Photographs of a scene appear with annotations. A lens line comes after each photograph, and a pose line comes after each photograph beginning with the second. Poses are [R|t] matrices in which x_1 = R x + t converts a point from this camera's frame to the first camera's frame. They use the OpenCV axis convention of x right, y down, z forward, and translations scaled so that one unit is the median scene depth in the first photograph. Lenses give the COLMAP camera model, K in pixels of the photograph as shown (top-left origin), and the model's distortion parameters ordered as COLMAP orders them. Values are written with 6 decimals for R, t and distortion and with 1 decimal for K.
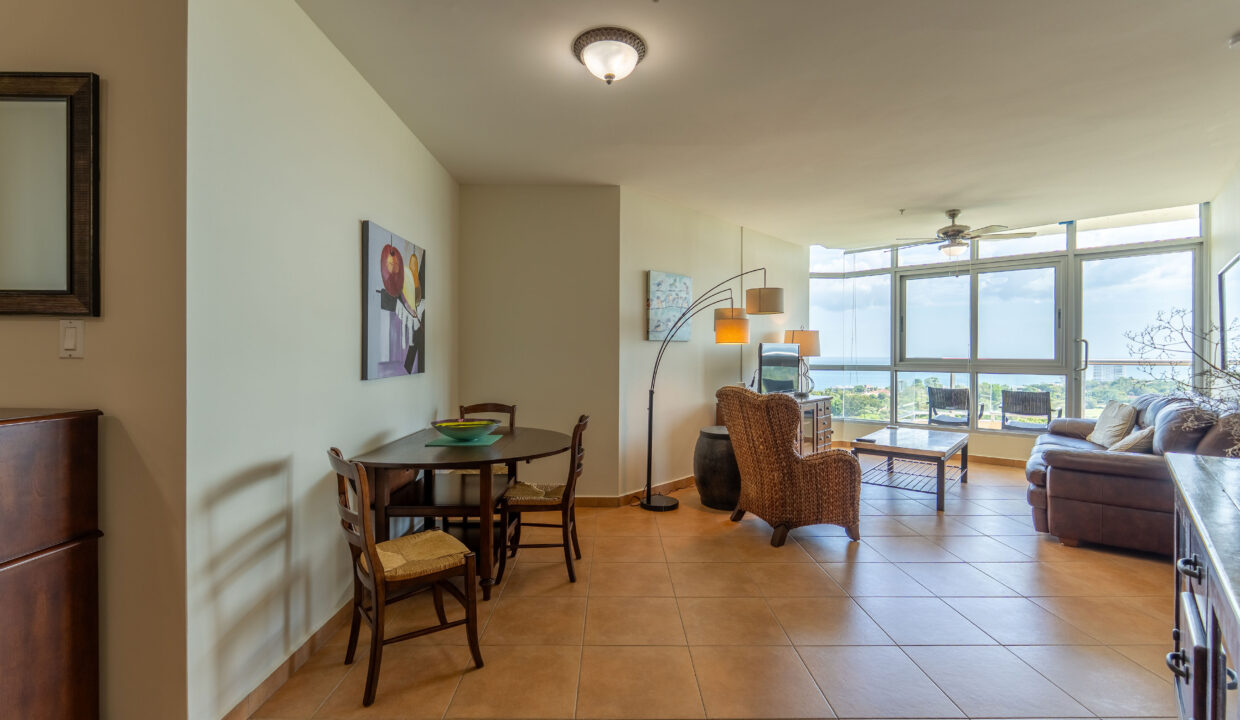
lens RADIAL K [[524.5, 0, 617.0], [0, 524.5, 358.2], [0, 0, 1]] dist [-0.002262, -0.000564]
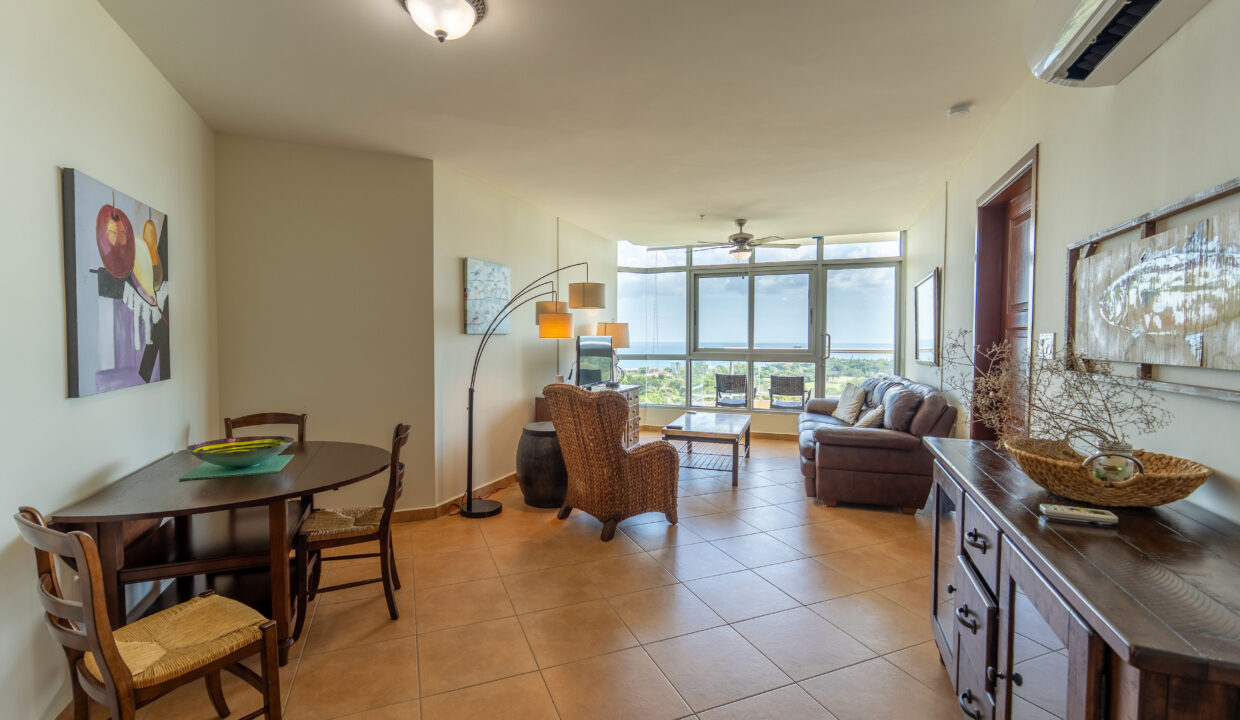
lens RADIAL K [[524.5, 0, 617.0], [0, 524.5, 358.2], [0, 0, 1]] dist [-0.002262, -0.000564]
pose [[0.926762, -0.011896, 0.375461, -0.040753], [0.000741, 0.999554, 0.029841, -0.018548], [-0.375649, -0.027377, 0.926358, 0.046912]]
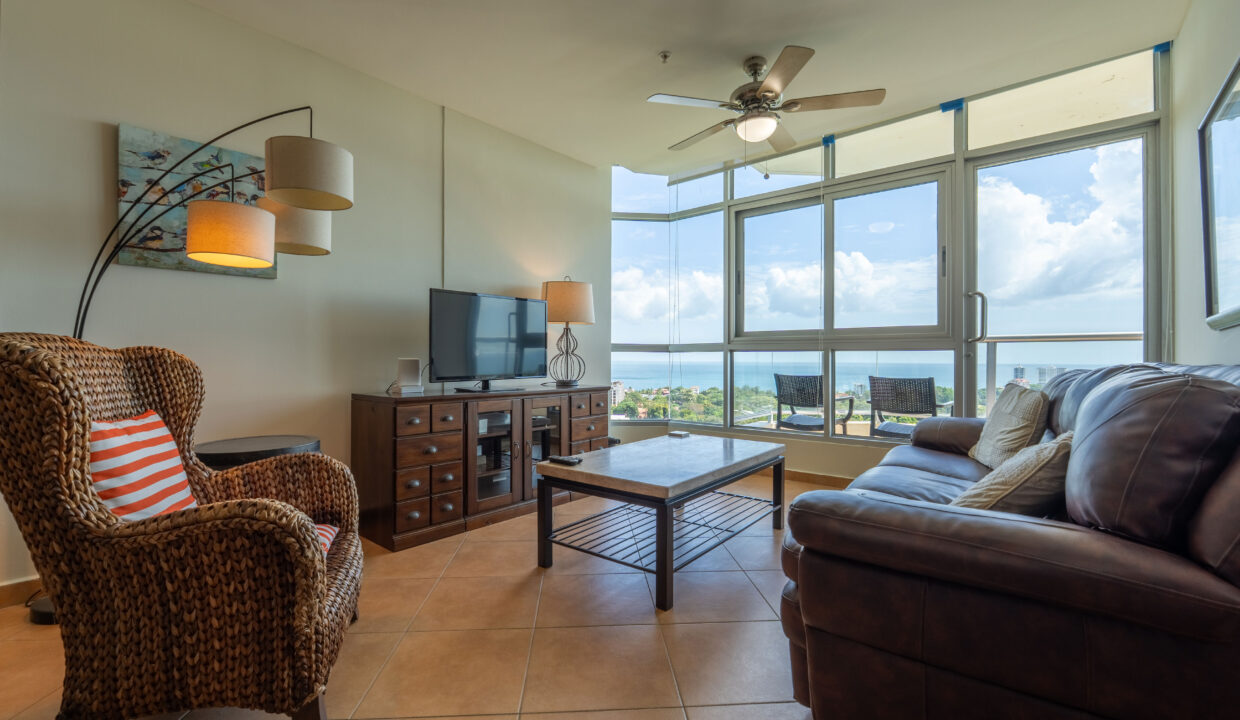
lens RADIAL K [[524.5, 0, 617.0], [0, 524.5, 358.2], [0, 0, 1]] dist [-0.002262, -0.000564]
pose [[0.998125, 0.002162, 0.061177, 0.507178], [-0.001464, 0.999933, -0.011449, 0.061758], [-0.061198, 0.011338, 0.998061, 0.483340]]
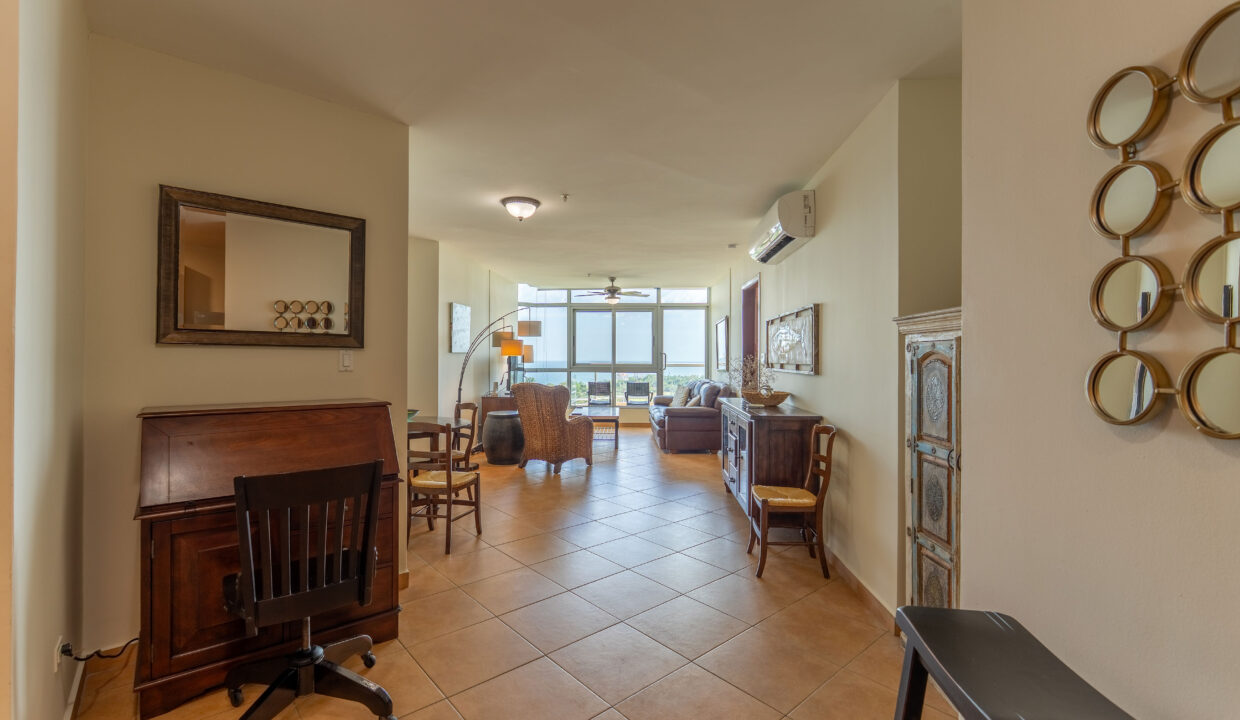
lens RADIAL K [[524.5, 0, 617.0], [0, 524.5, 358.2], [0, 0, 1]] dist [-0.002262, -0.000564]
pose [[0.759148, 0.001306, 0.650916, -0.513856], [0.002310, 0.999986, -0.004701, -0.011265], [-0.650914, 0.005073, 0.759135, -0.341965]]
